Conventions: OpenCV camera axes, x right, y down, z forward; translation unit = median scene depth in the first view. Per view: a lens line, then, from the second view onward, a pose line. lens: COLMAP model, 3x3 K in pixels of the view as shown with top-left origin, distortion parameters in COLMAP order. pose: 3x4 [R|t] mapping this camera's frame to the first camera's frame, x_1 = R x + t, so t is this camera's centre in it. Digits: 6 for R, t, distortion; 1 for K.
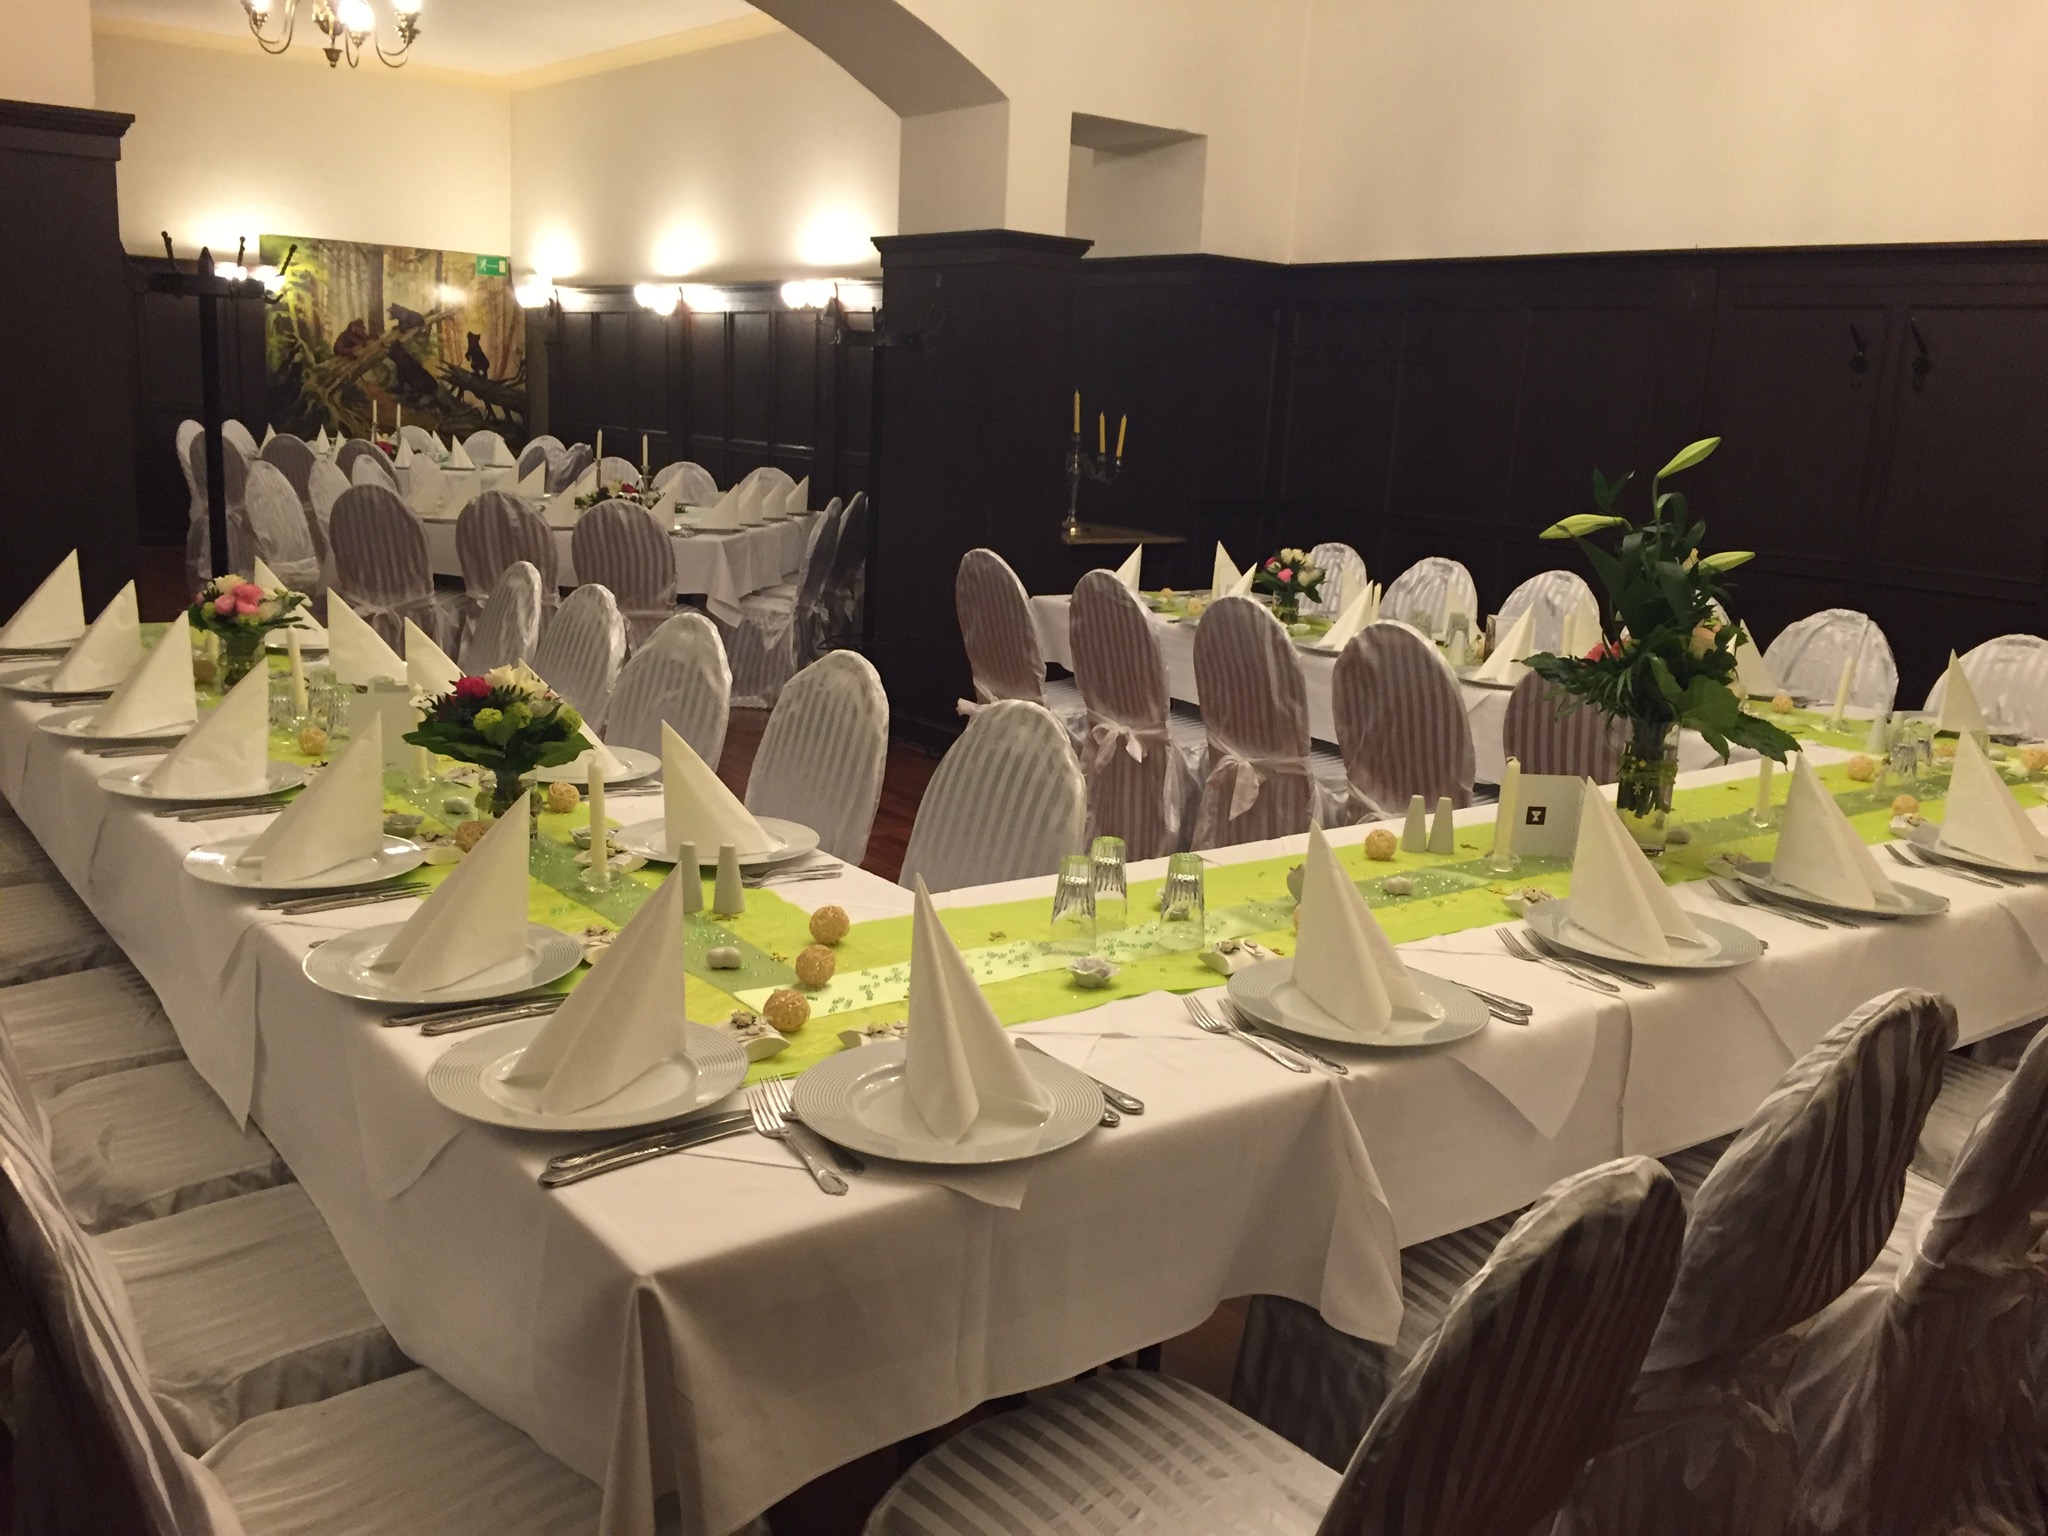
lens RADIAL K [[1854.6, 0, 1024.0], [0, 1854.6, 768.0], [0, 0, 1]] dist [0.109722, -0.130334]
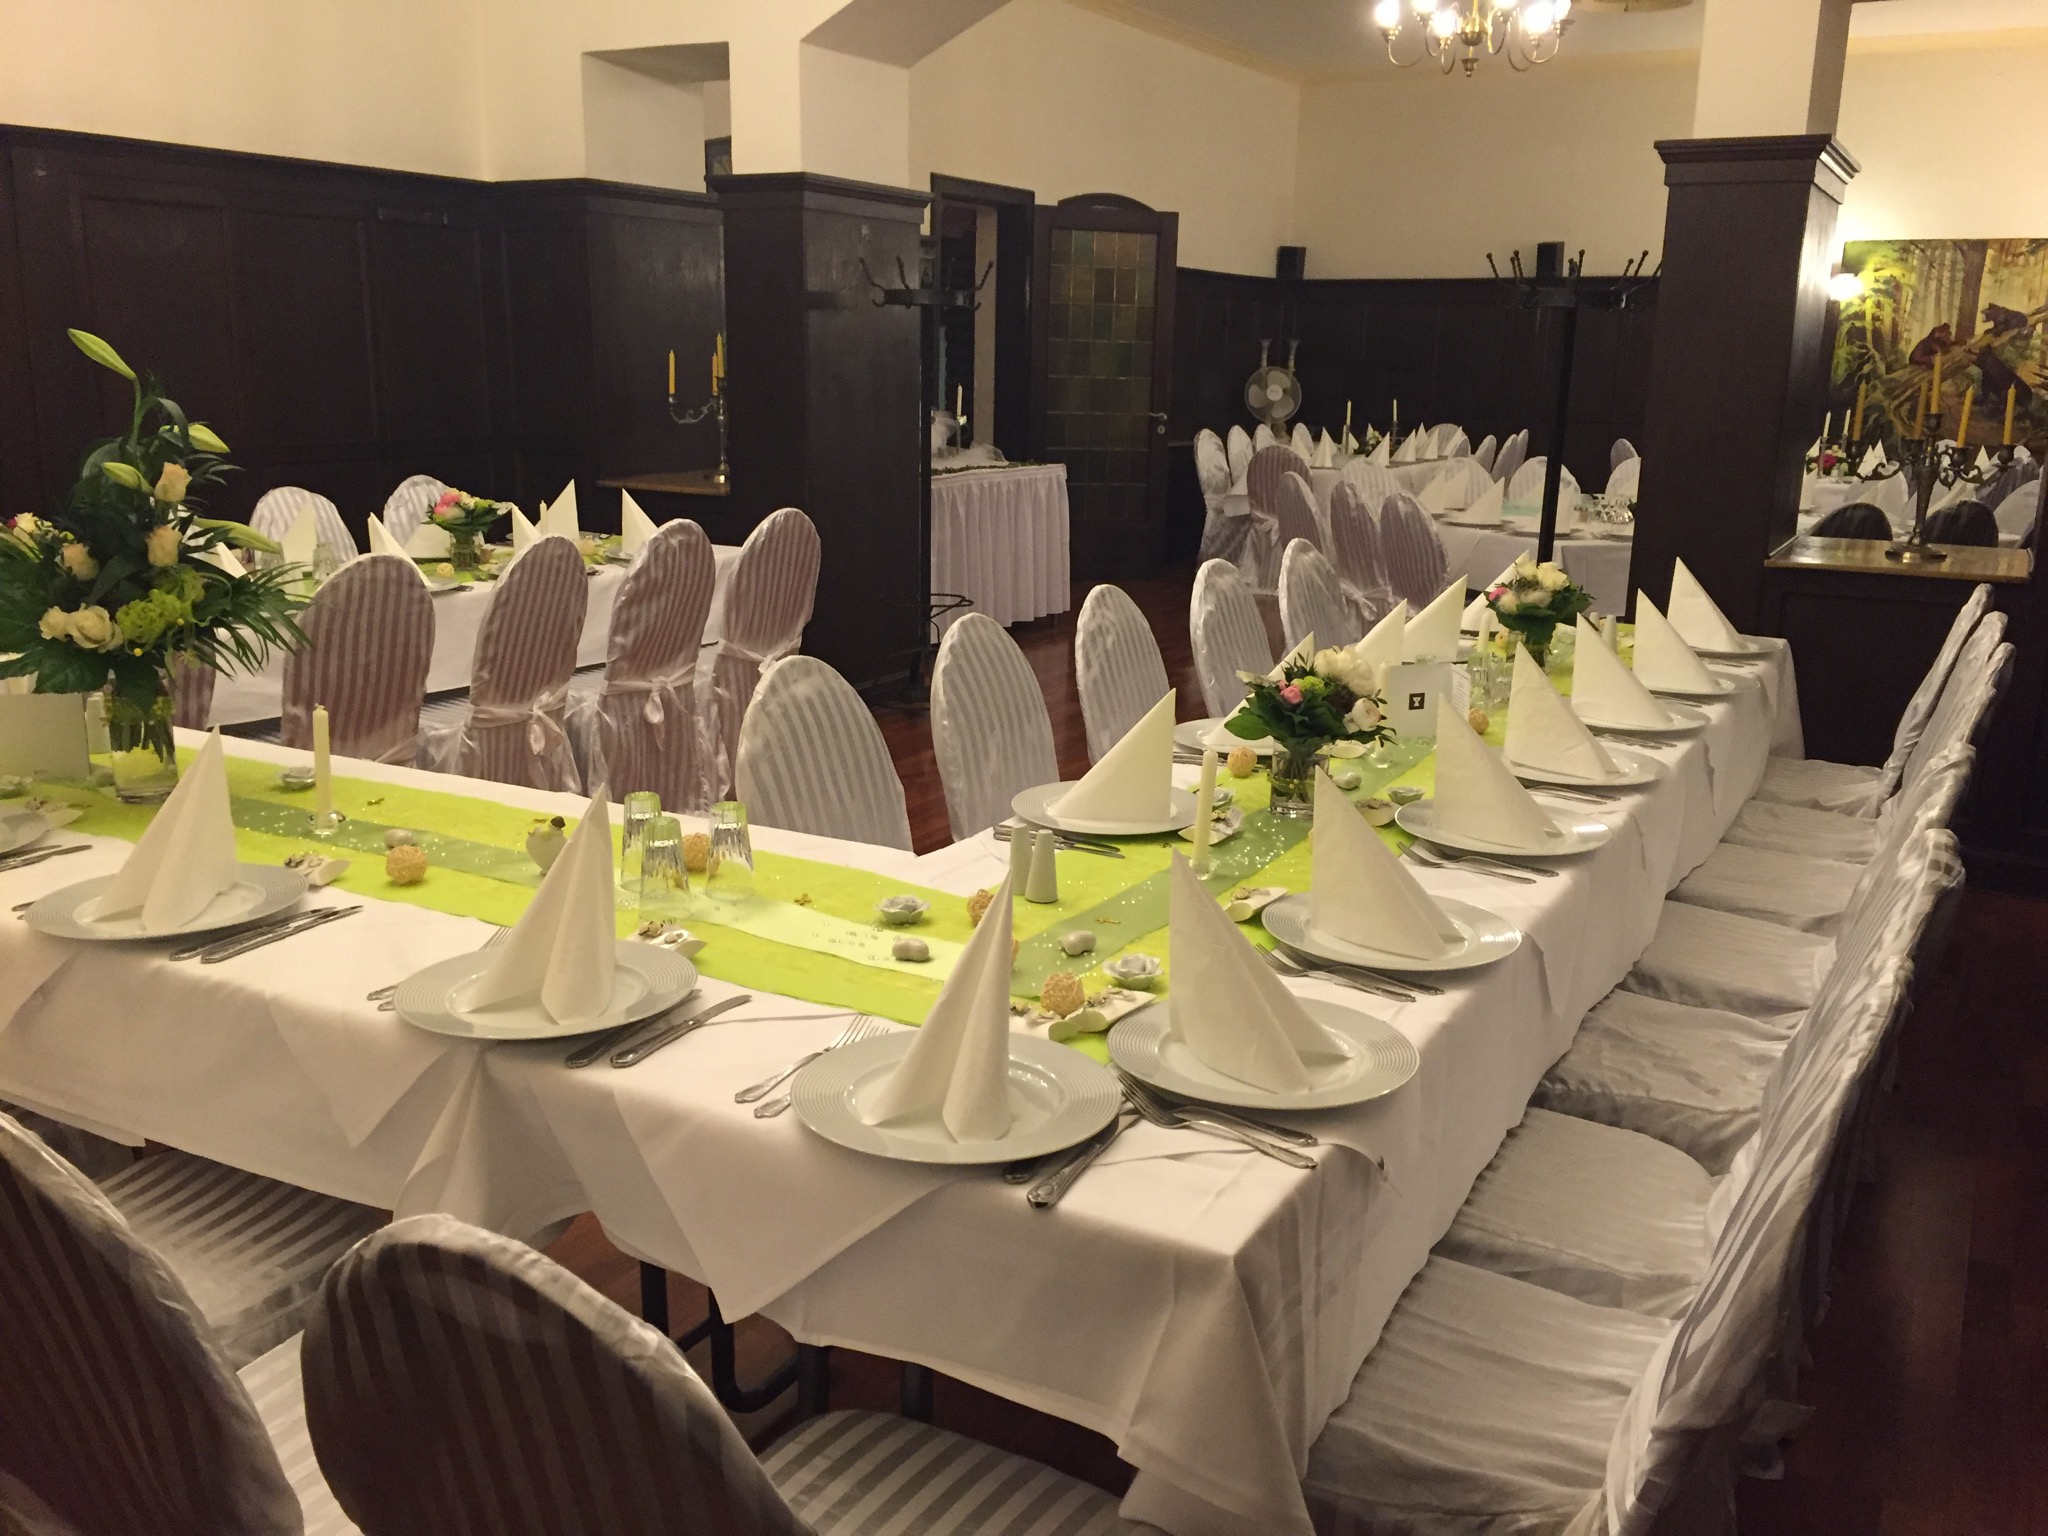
lens RADIAL K [[1854.6, 0, 1024.0], [0, 1854.6, 768.0], [0, 0, 1]] dist [0.109722, -0.130334]
pose [[0.382214, 0.163665, -0.909465, 0.343530], [-0.186766, 0.977561, 0.097429, -0.035402], [0.905003, 0.132618, 0.404204, 0.260088]]
